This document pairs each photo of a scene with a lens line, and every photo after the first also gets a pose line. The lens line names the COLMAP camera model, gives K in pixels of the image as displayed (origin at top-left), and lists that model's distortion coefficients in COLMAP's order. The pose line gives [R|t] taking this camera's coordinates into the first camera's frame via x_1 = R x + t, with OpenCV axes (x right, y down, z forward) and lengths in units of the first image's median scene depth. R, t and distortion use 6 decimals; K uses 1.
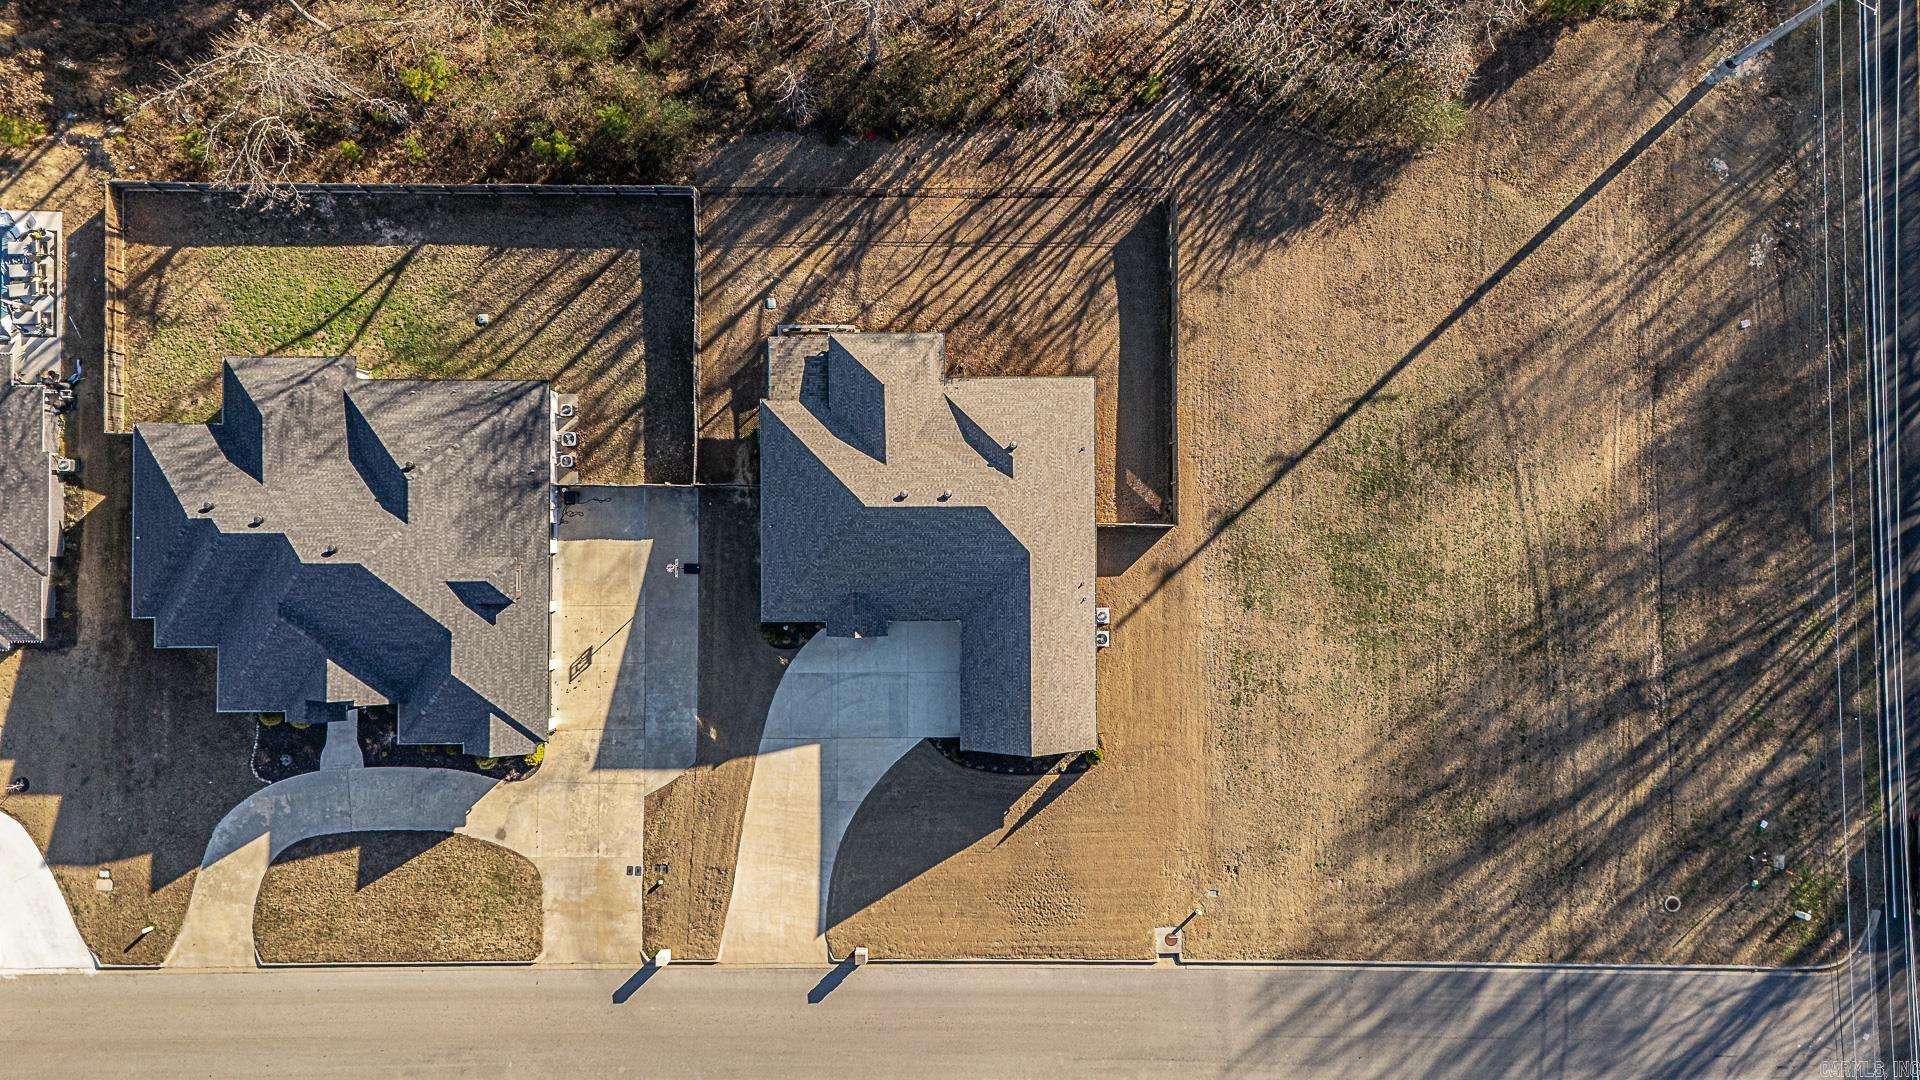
lens RADIAL K [[1404.6, 0, 965.0], [0, 1404.6, 548.3], [0, 0, 1]] dist [0.082409, -0.070421]
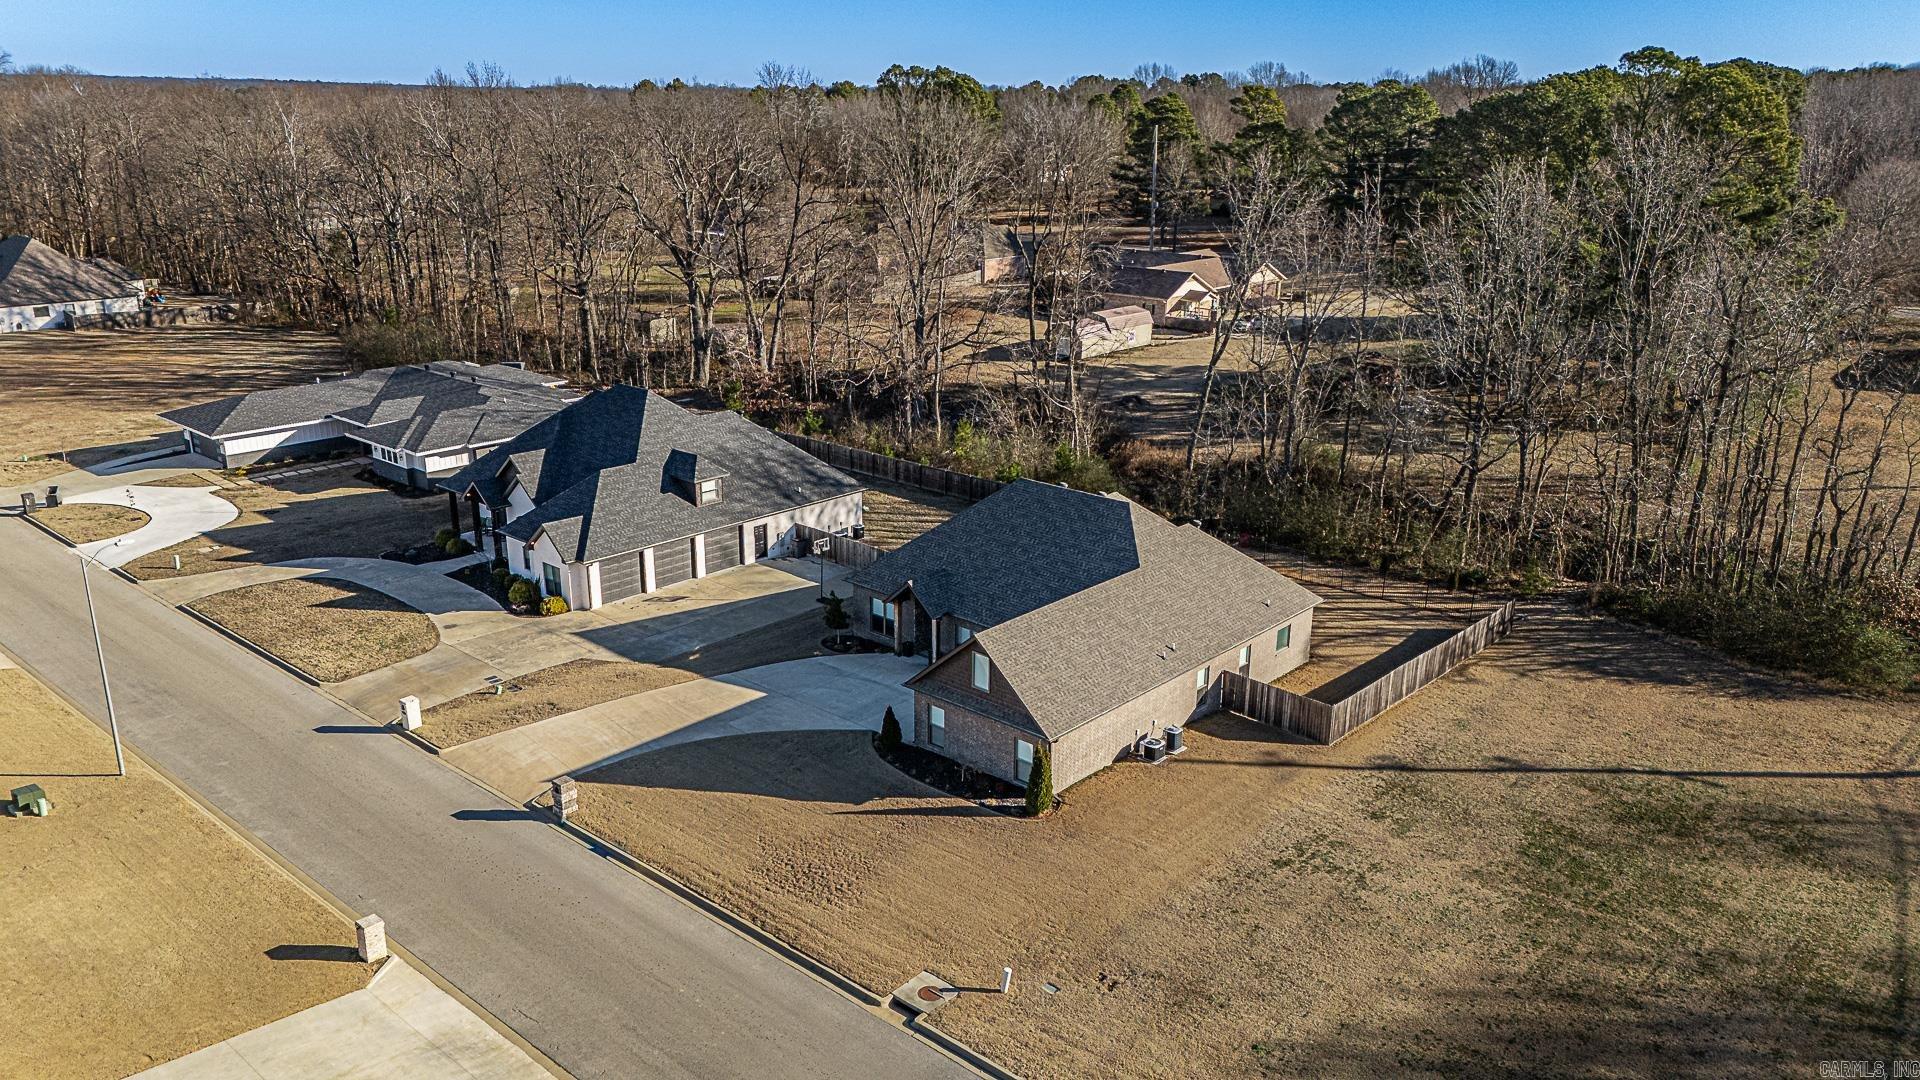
lens RADIAL K [[1404.6, 0, 965.0], [0, 1404.6, 548.3], [0, 0, 1]] dist [0.082409, -0.070421]
pose [[0.744640, 0.213974, -0.632240, 0.444701], [-0.667456, 0.233292, -0.707161, 0.593239], [-0.003817, 0.948573, 0.316537, 0.681676]]
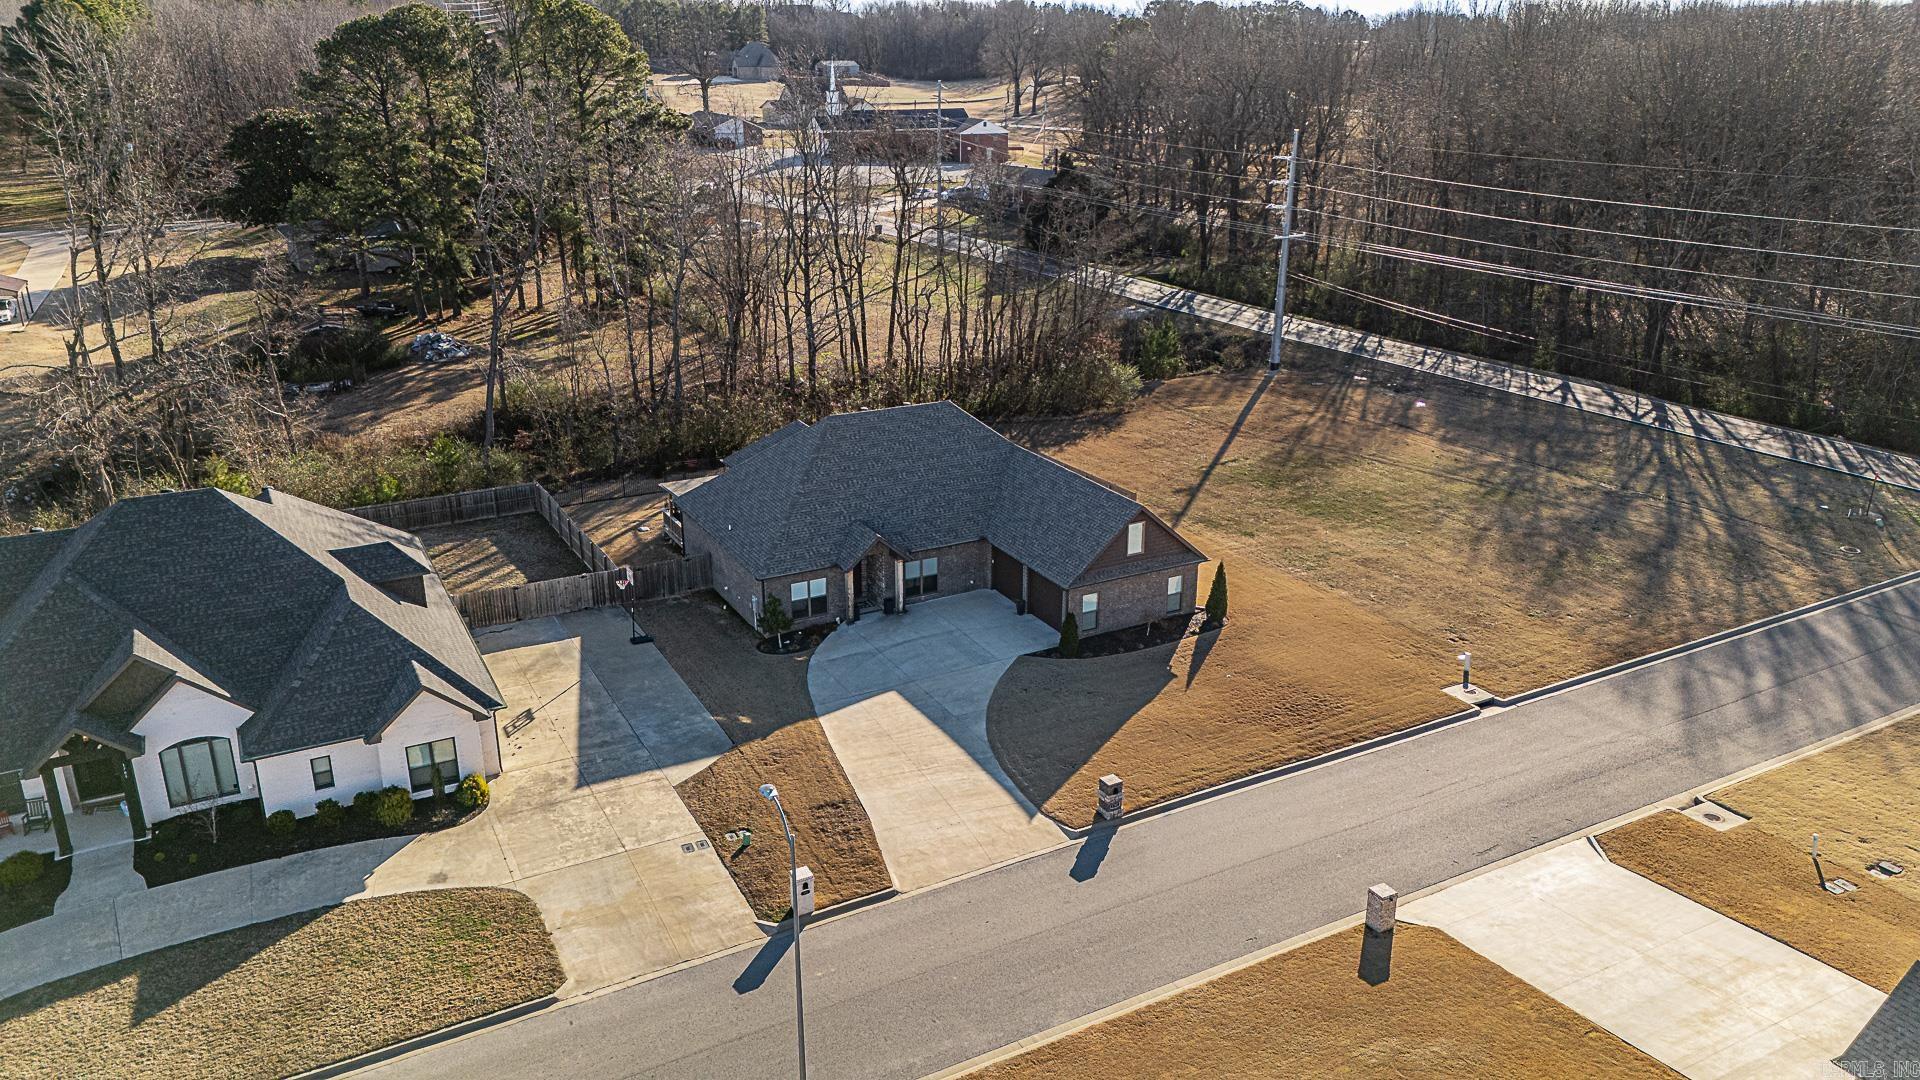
lens RADIAL K [[1404.6, 0, 965.0], [0, 1404.6, 548.3], [0, 0, 1]] dist [0.082409, -0.070421]
pose [[0.881329, -0.161077, 0.444199, -0.371666], [0.472466, 0.312180, -0.824208, 0.710663], [-0.005910, 0.936268, 0.351237, 0.688872]]
